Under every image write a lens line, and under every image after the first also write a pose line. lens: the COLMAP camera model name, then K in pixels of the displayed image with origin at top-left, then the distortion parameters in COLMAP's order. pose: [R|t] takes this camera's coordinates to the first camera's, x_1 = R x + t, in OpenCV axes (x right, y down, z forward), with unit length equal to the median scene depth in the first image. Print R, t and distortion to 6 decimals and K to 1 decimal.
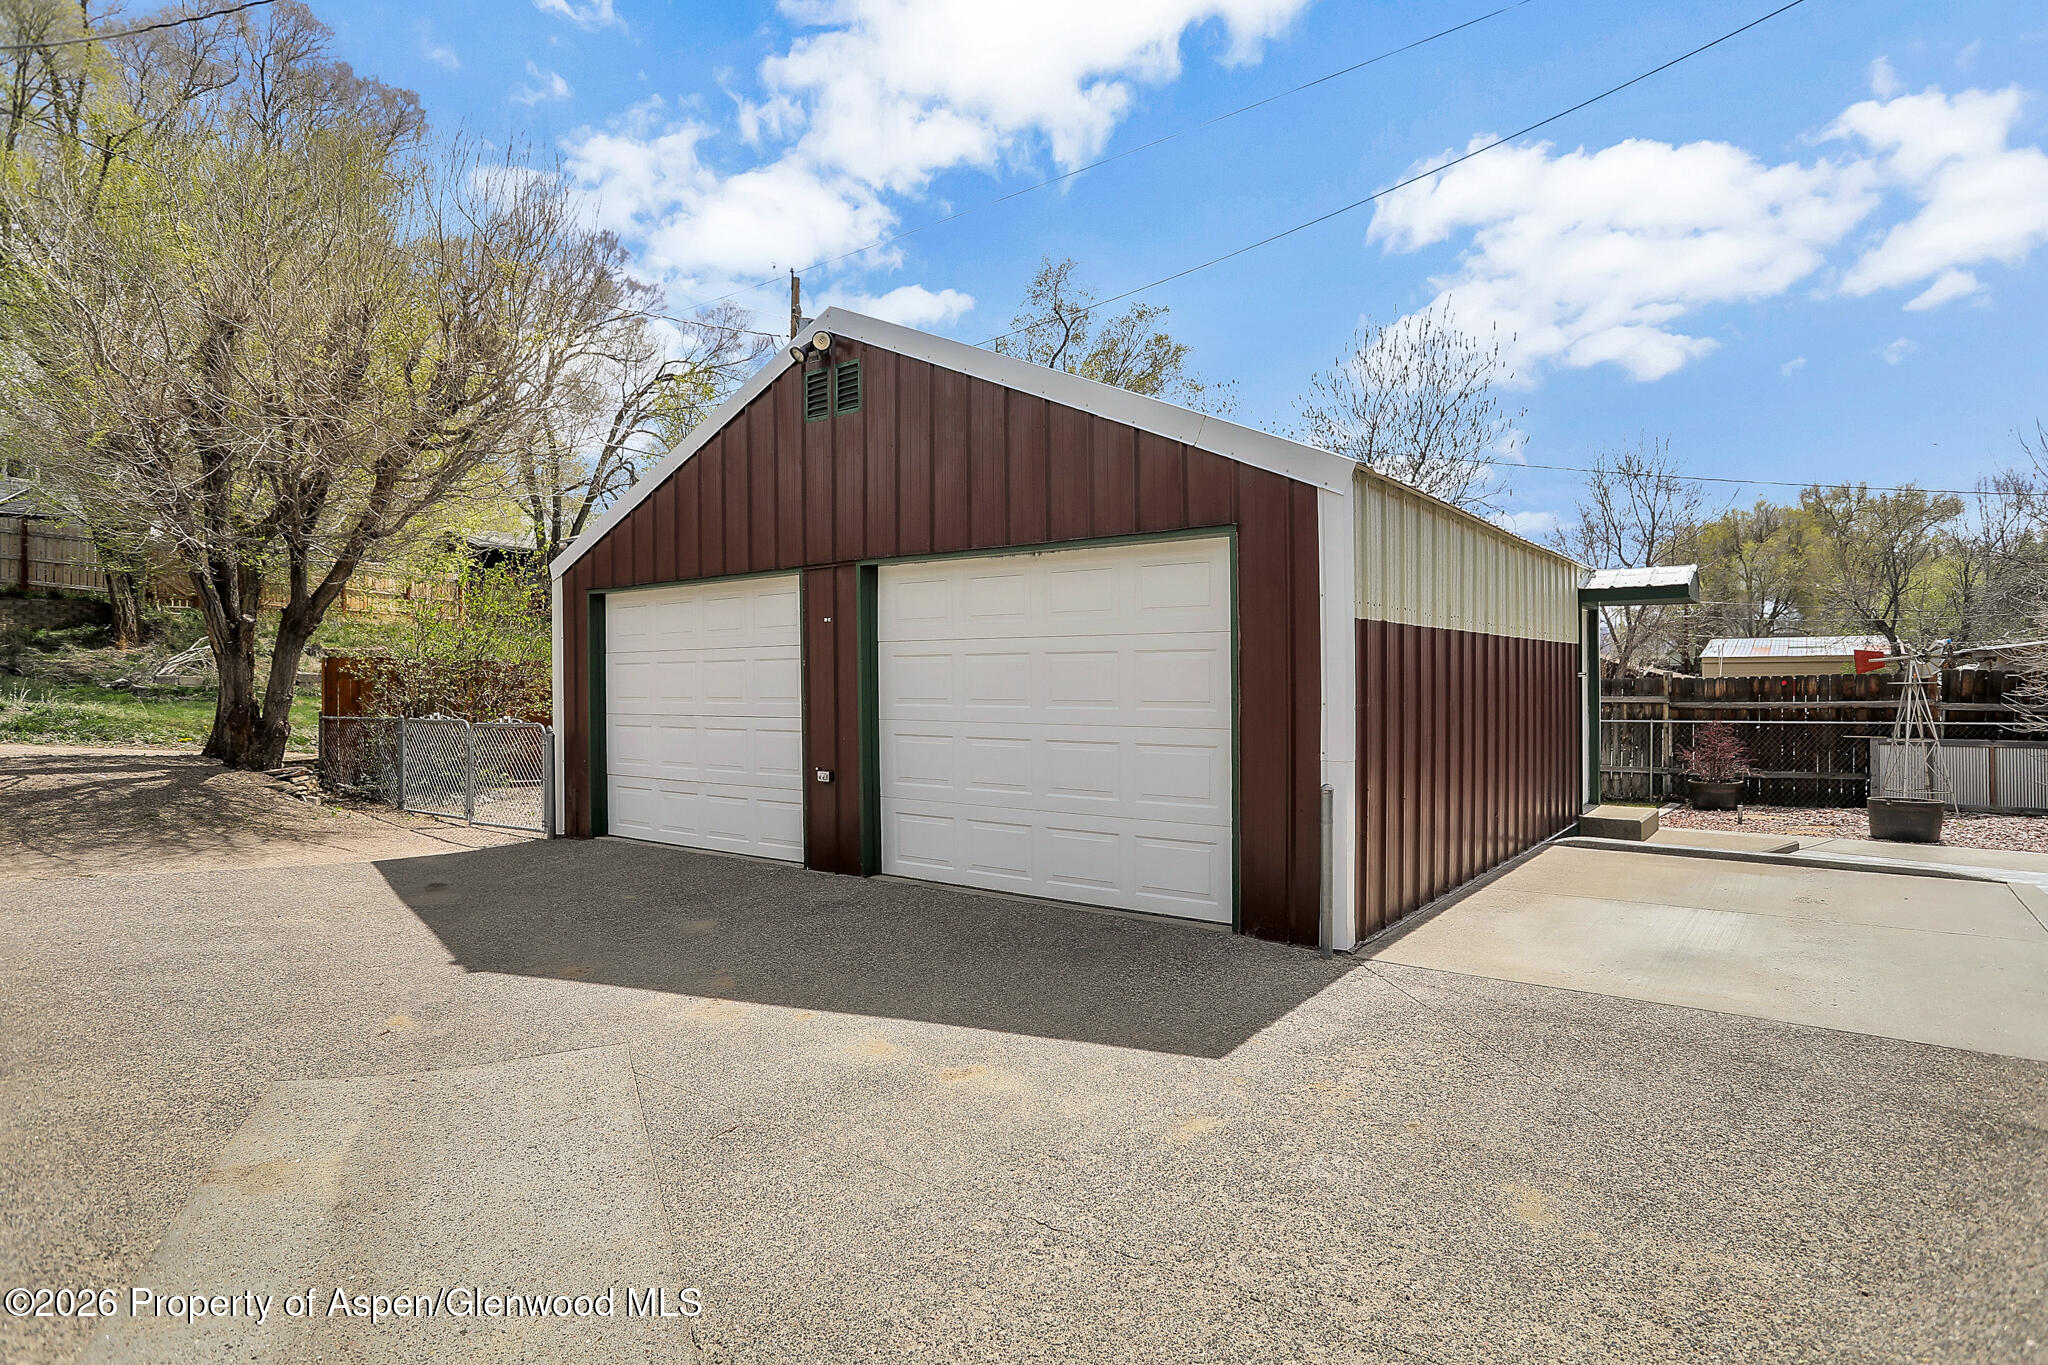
lens RADIAL K [[1097.3, 0, 1023.8], [0, 1097.3, 684.6], [0, 0, 1]] dist [-0.035559, -0.000933]
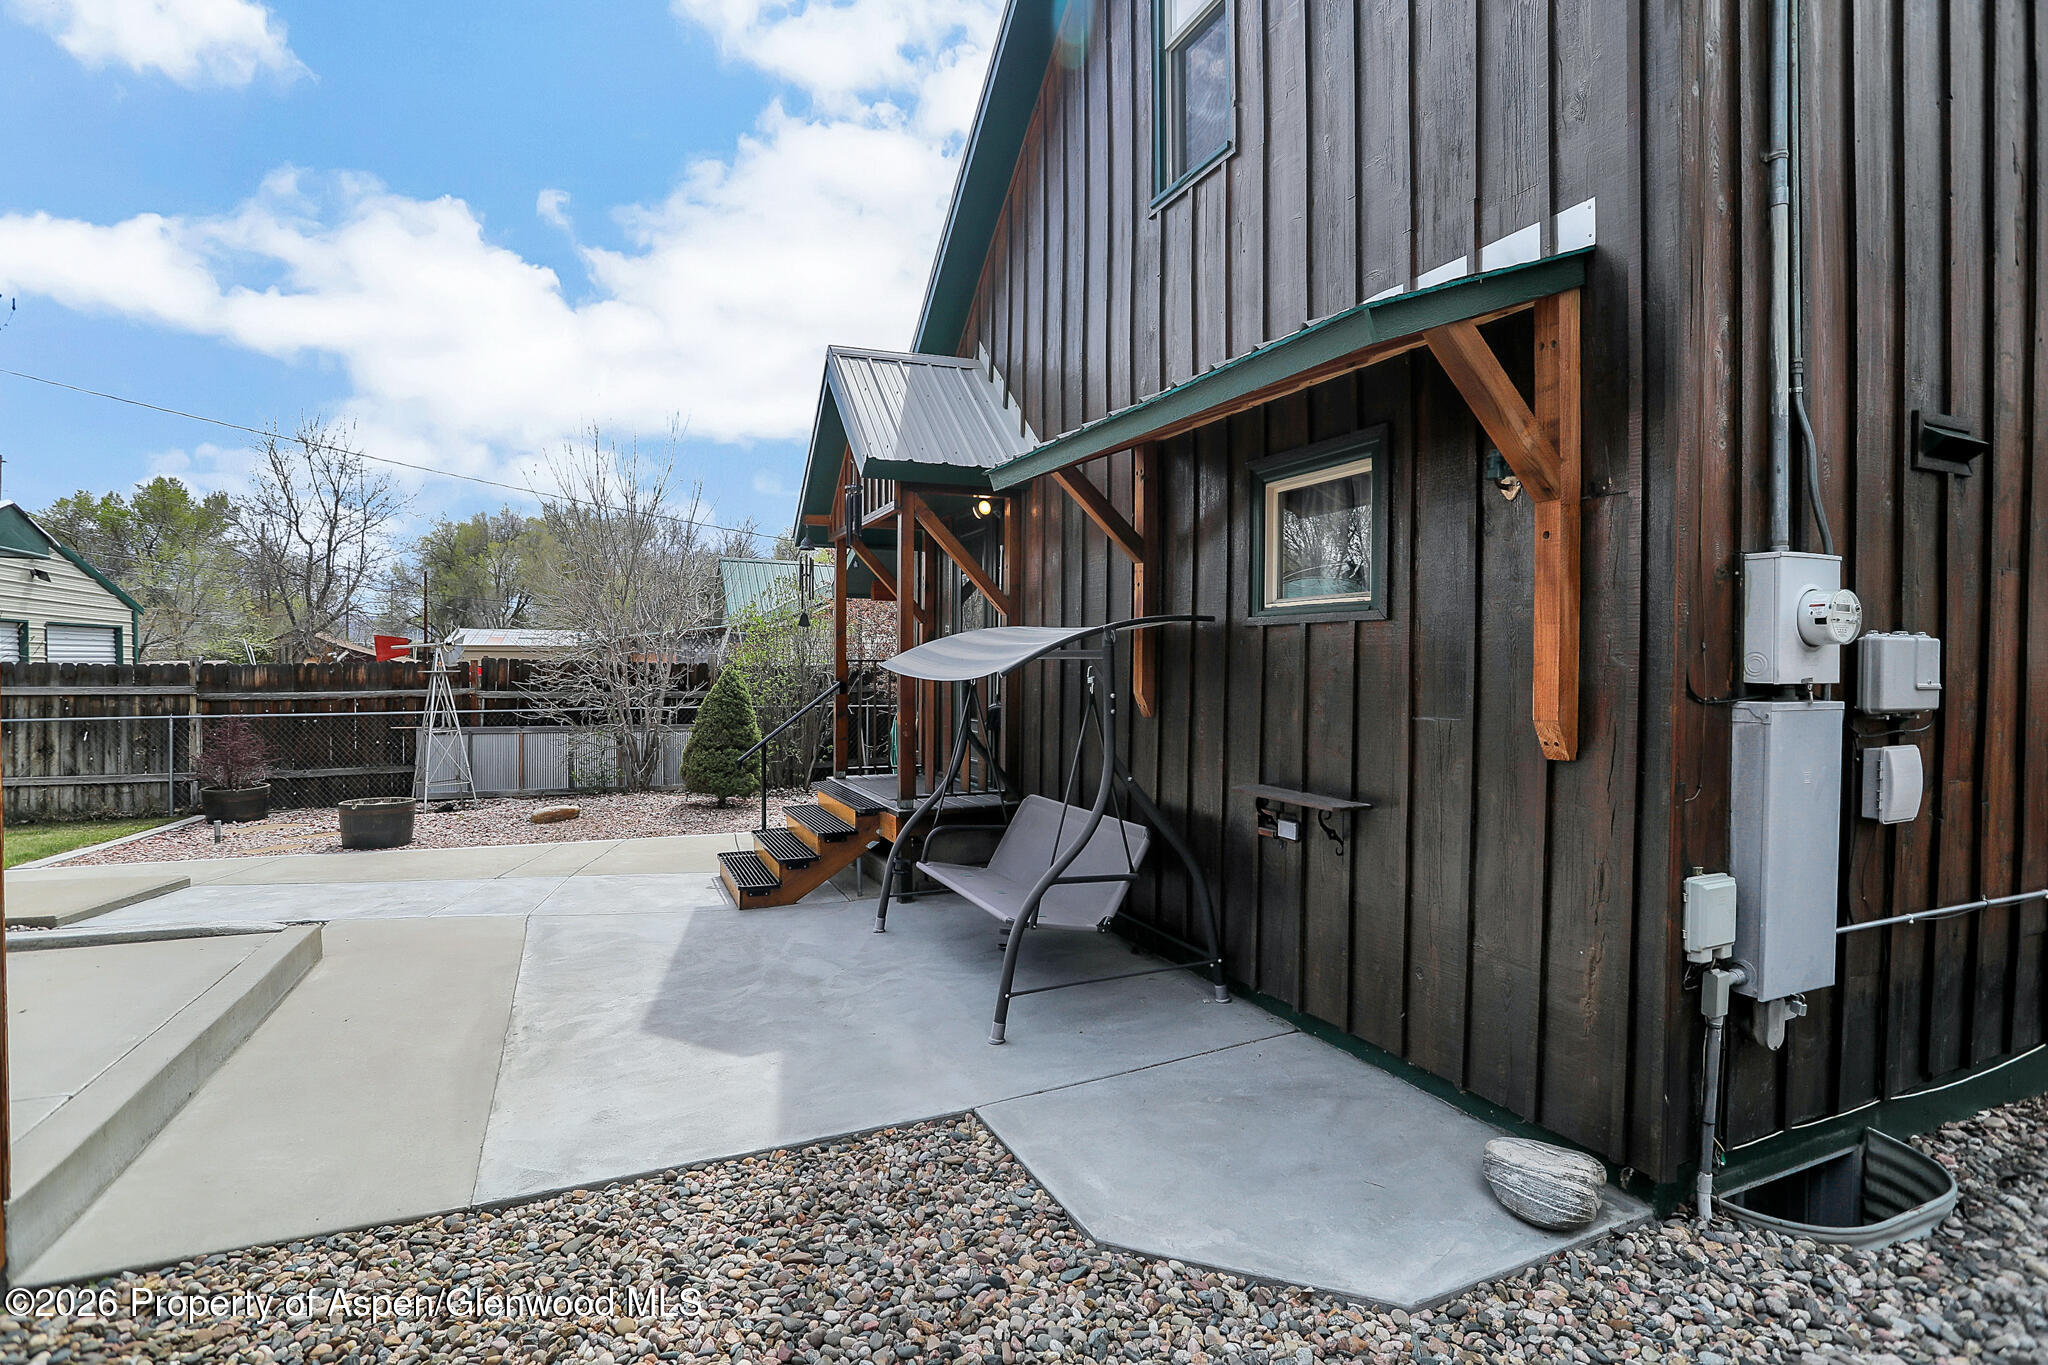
lens RADIAL K [[1009.3, 0, 1027.4], [0, 1009.3, 673.1], [0, 0, 1]] dist [-0.007330, -0.000436]
pose [[0.494281, -0.000358, 0.869302, 0.251373], [-0.001031, 0.999999, 0.000998, -0.000690], [-0.869302, -0.001390, 0.494280, 0.073983]]
